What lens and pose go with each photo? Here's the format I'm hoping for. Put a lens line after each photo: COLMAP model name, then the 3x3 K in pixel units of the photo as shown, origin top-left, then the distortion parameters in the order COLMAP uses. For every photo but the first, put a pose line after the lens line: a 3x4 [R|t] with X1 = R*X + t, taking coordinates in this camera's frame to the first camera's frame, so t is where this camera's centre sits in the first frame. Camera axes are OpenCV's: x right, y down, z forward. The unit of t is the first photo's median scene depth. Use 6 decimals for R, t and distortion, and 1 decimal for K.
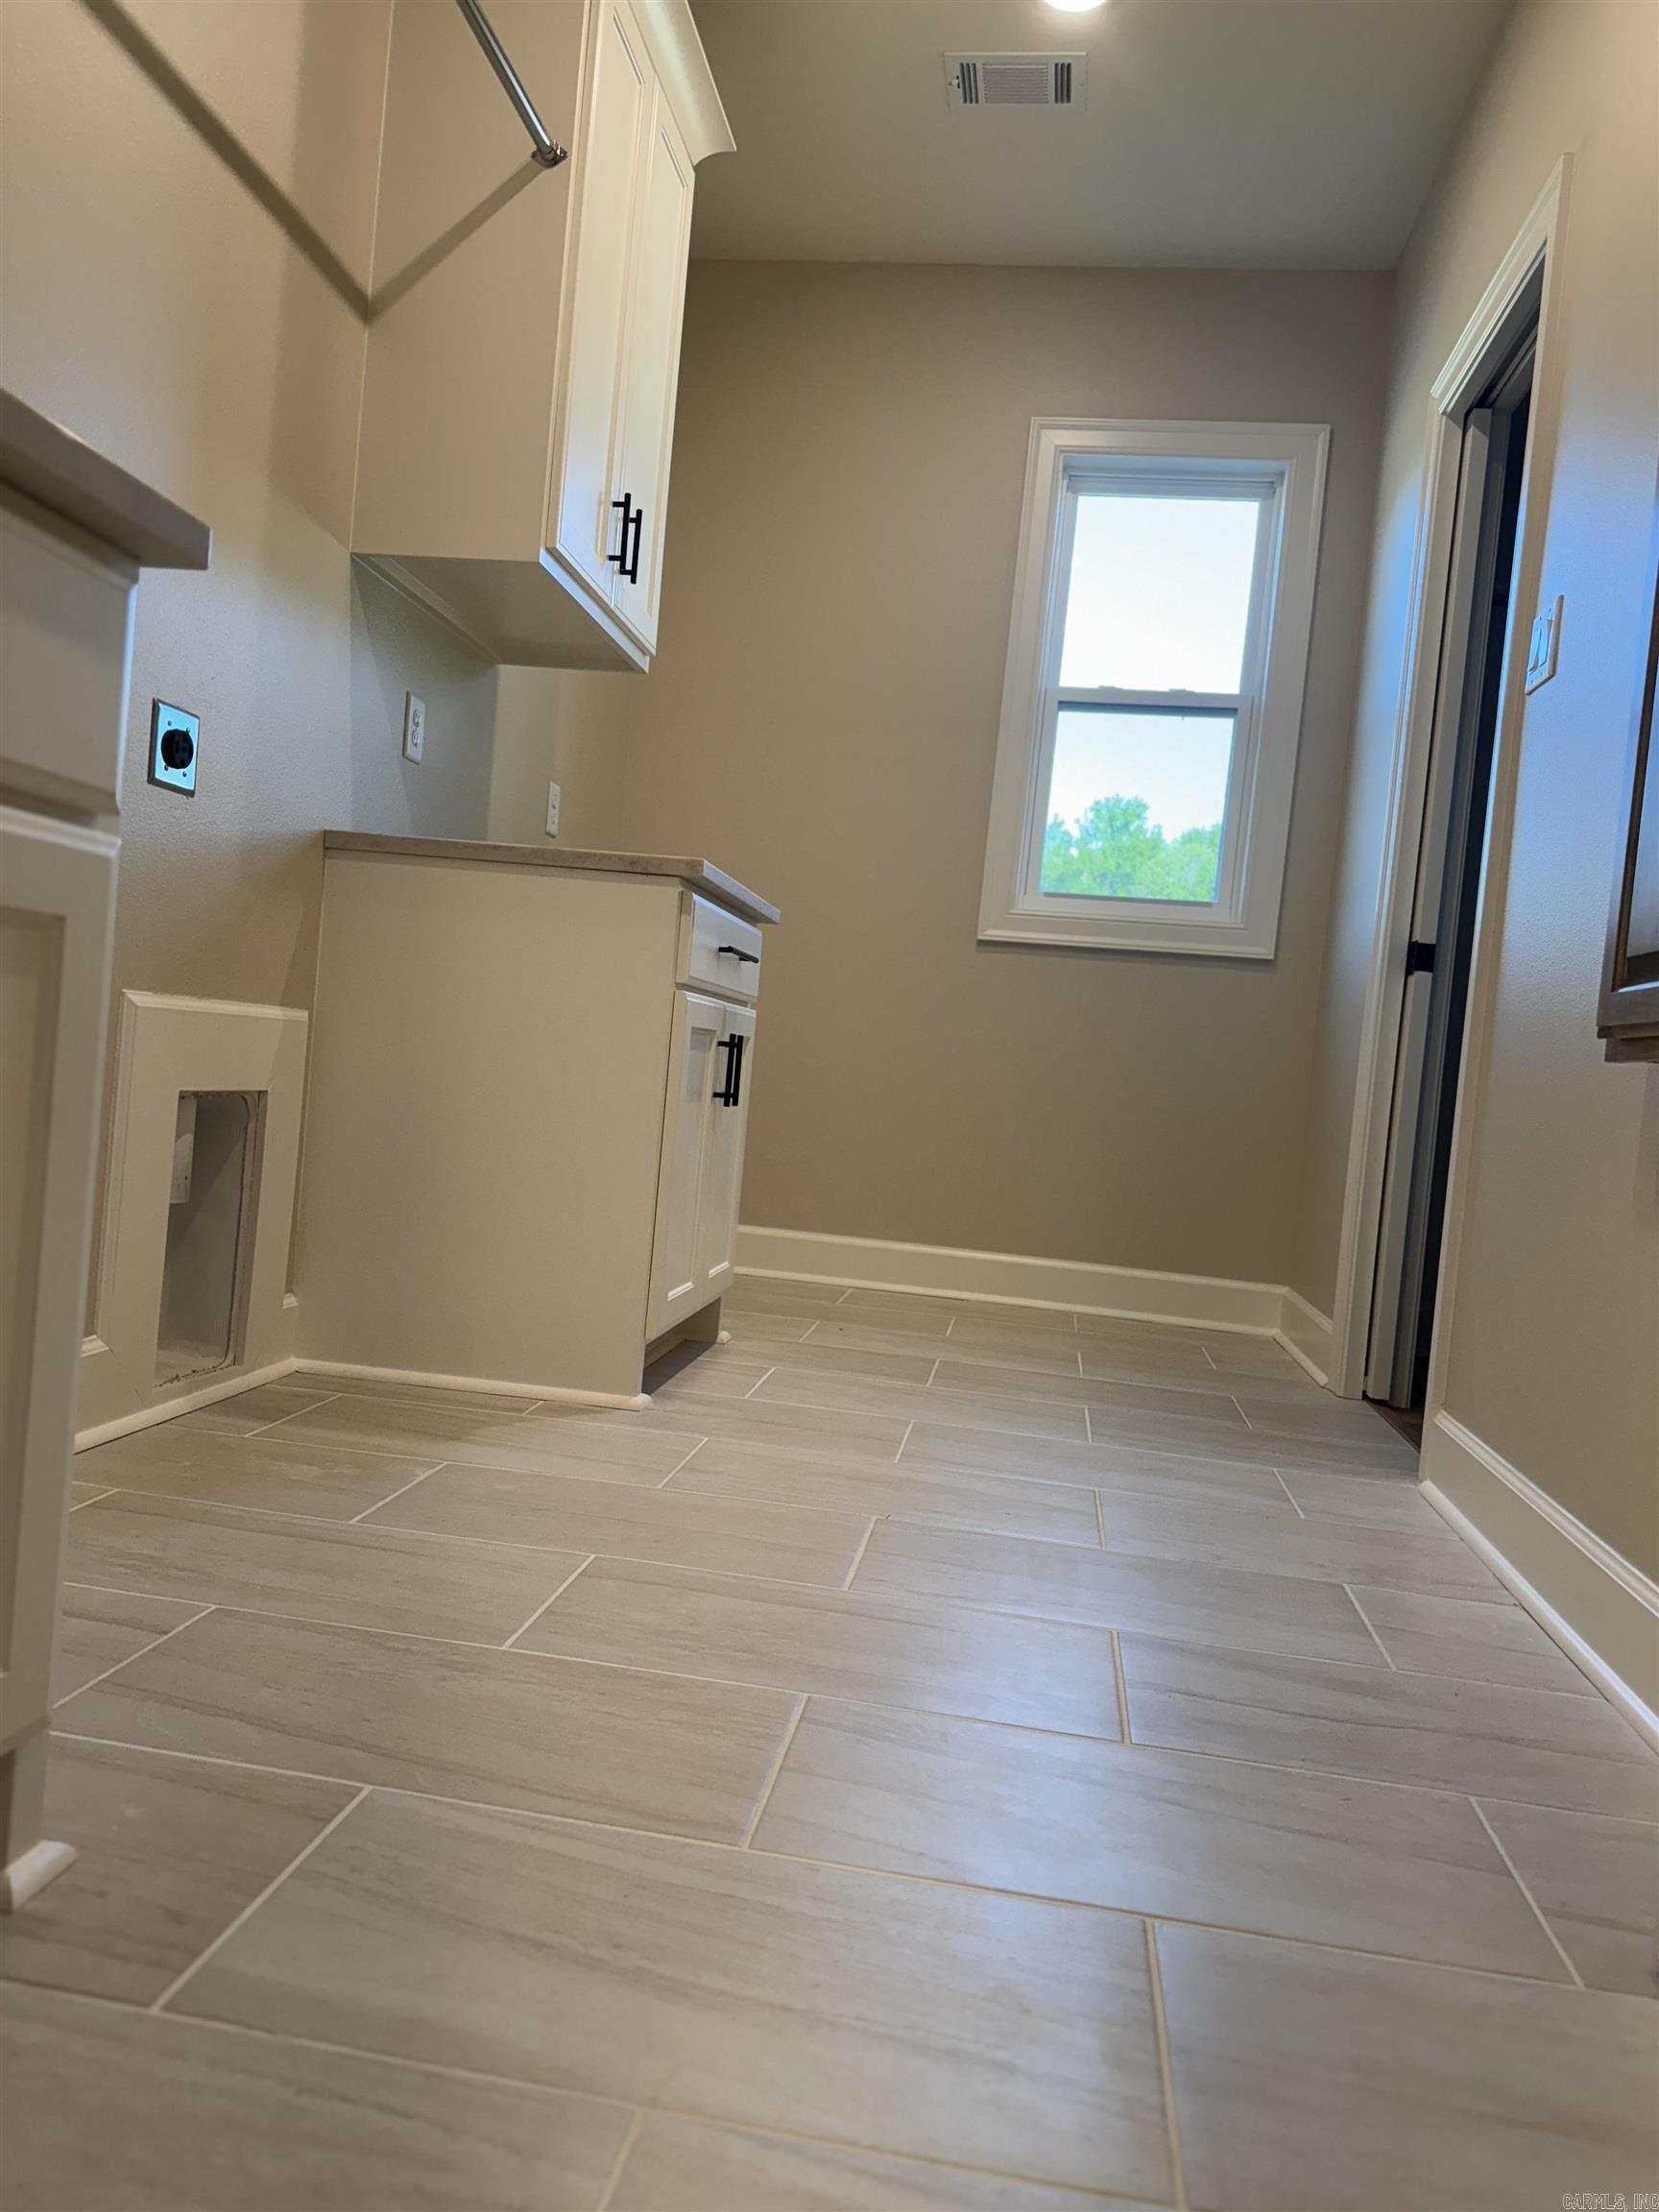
lens RADIAL K [[1539.8, 0, 829.5], [0, 1539.8, 1106.0], [0, 0, 1]] dist [0.185767, -0.326517]
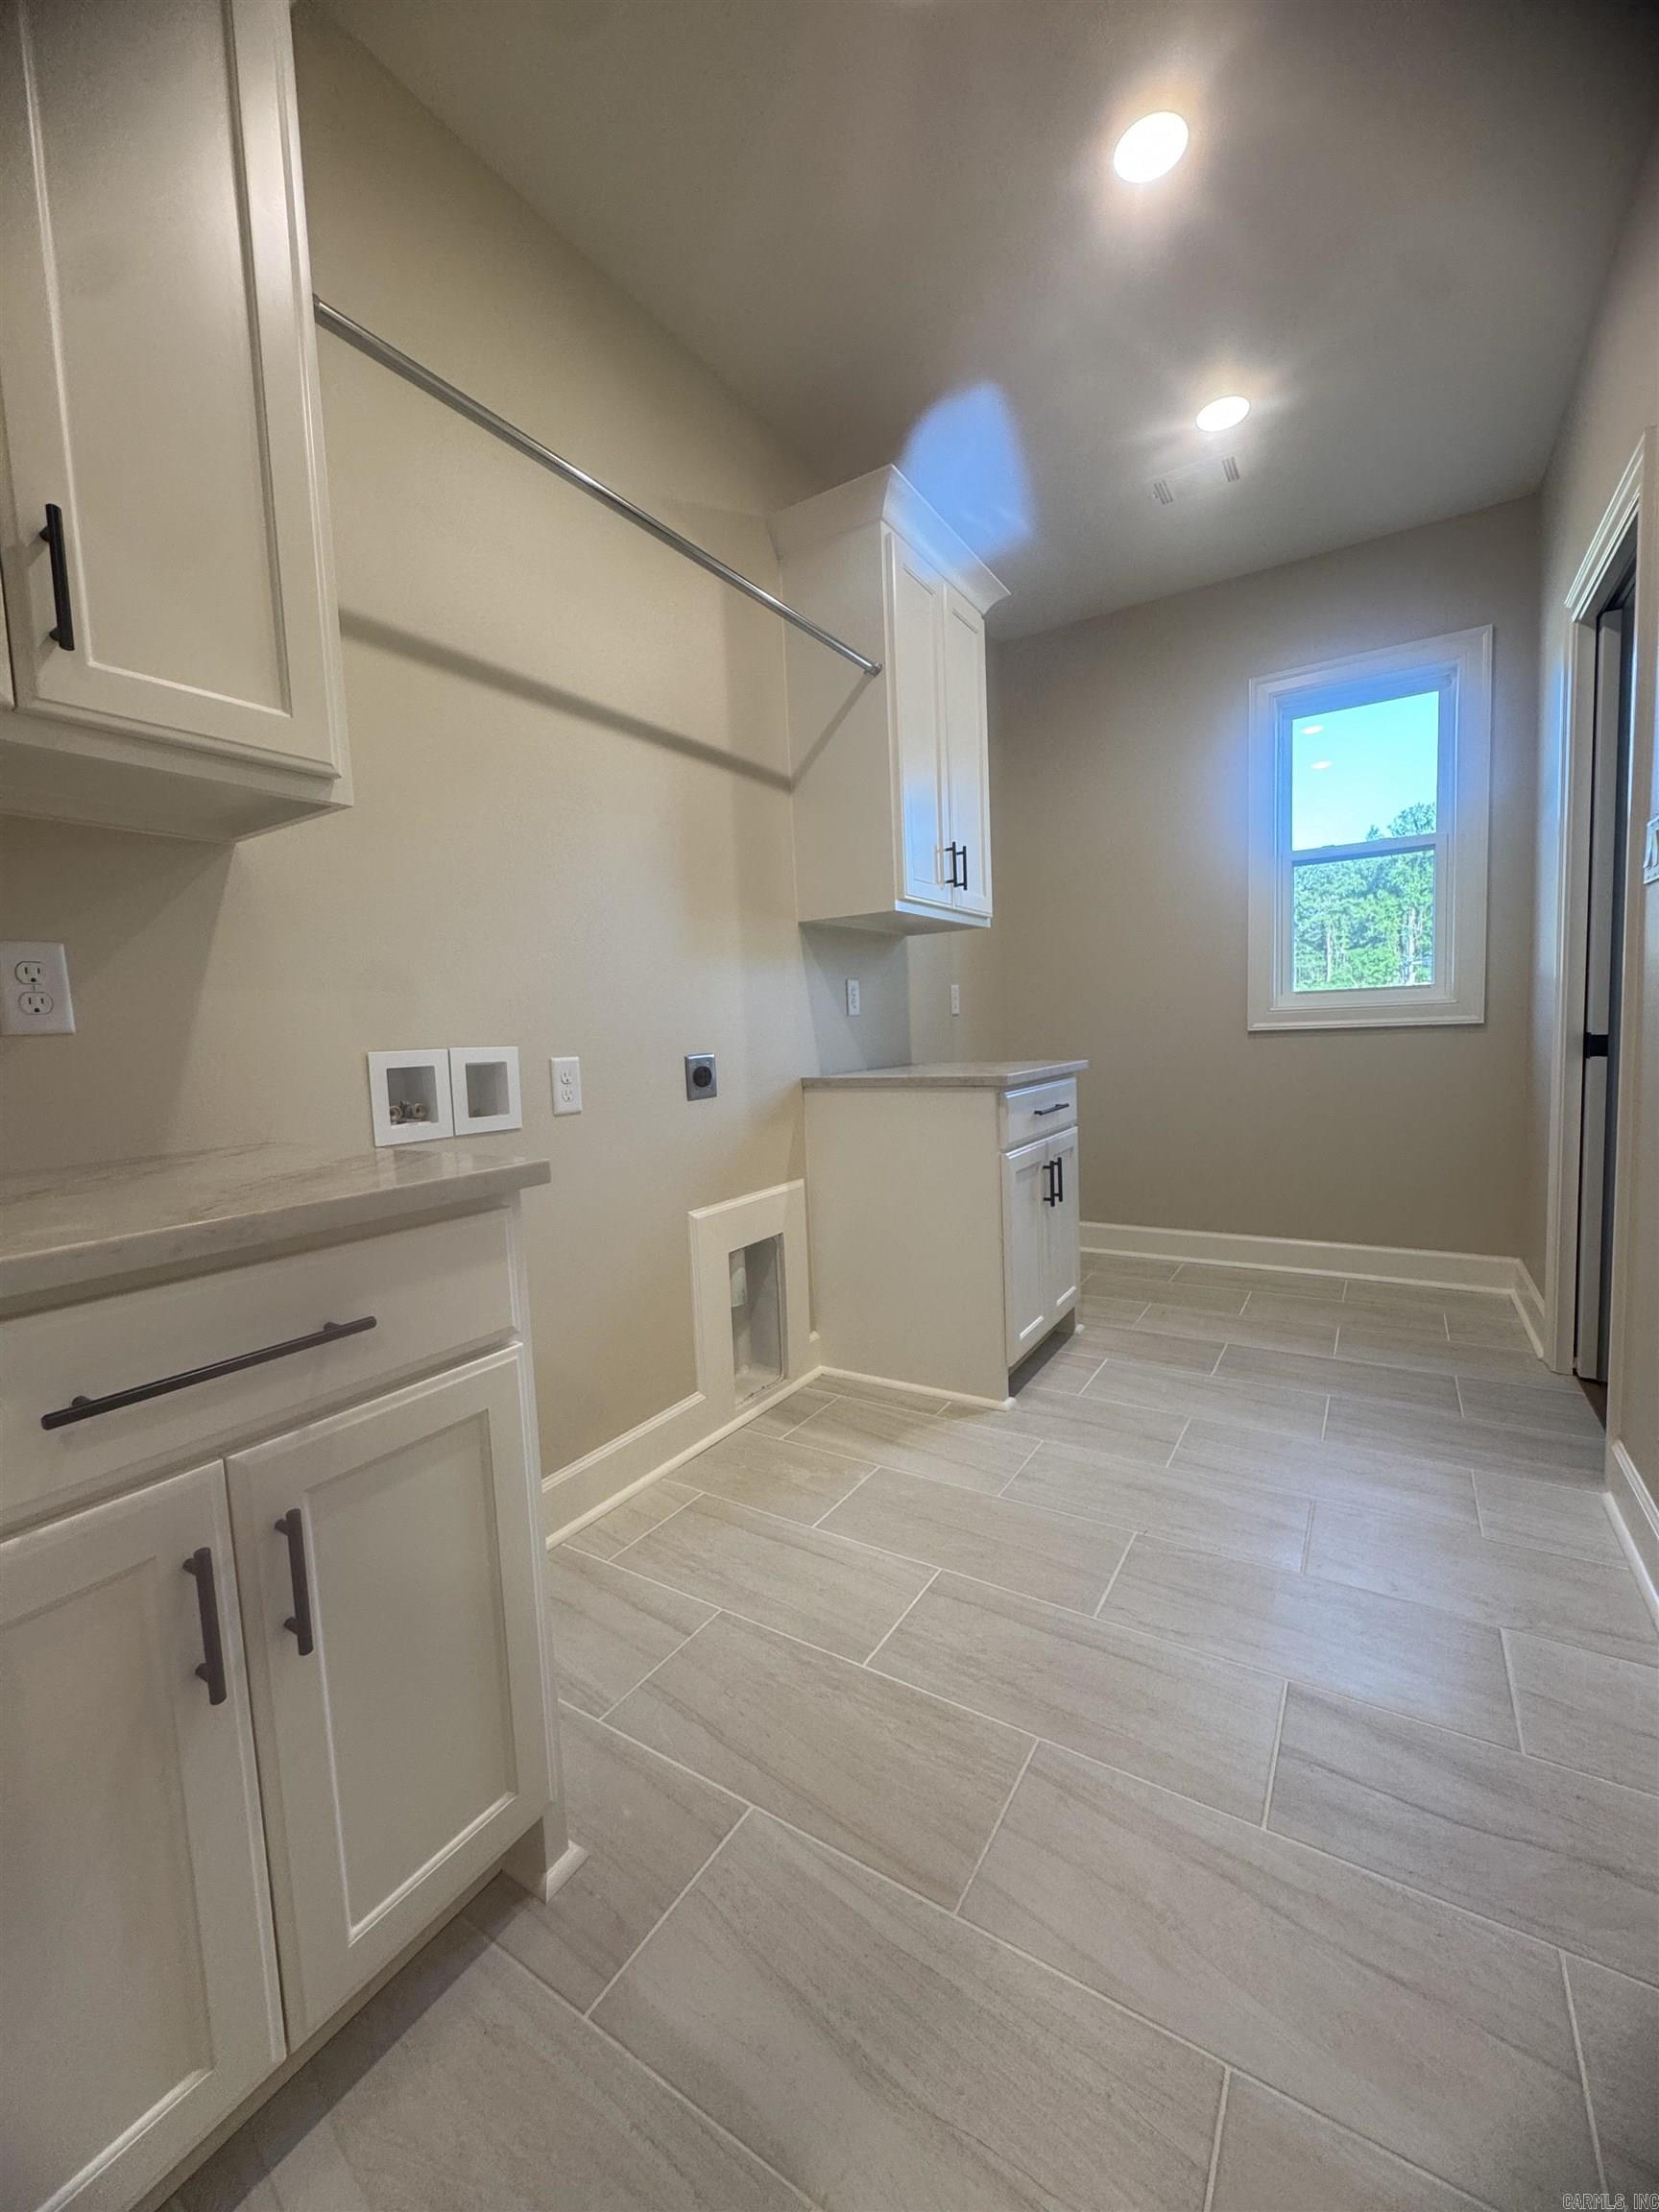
lens RADIAL K [[884.2, 0, 832.5], [0, 884.2, 1106.7], [0, 0, 1]] dist [-0.001364, 0.000512]
pose [[0.906381, -0.093303, -0.412028, 0.113217], [0.113876, 0.993165, 0.025603, -0.151182], [0.406823, -0.070126, 0.910811, 0.084159]]
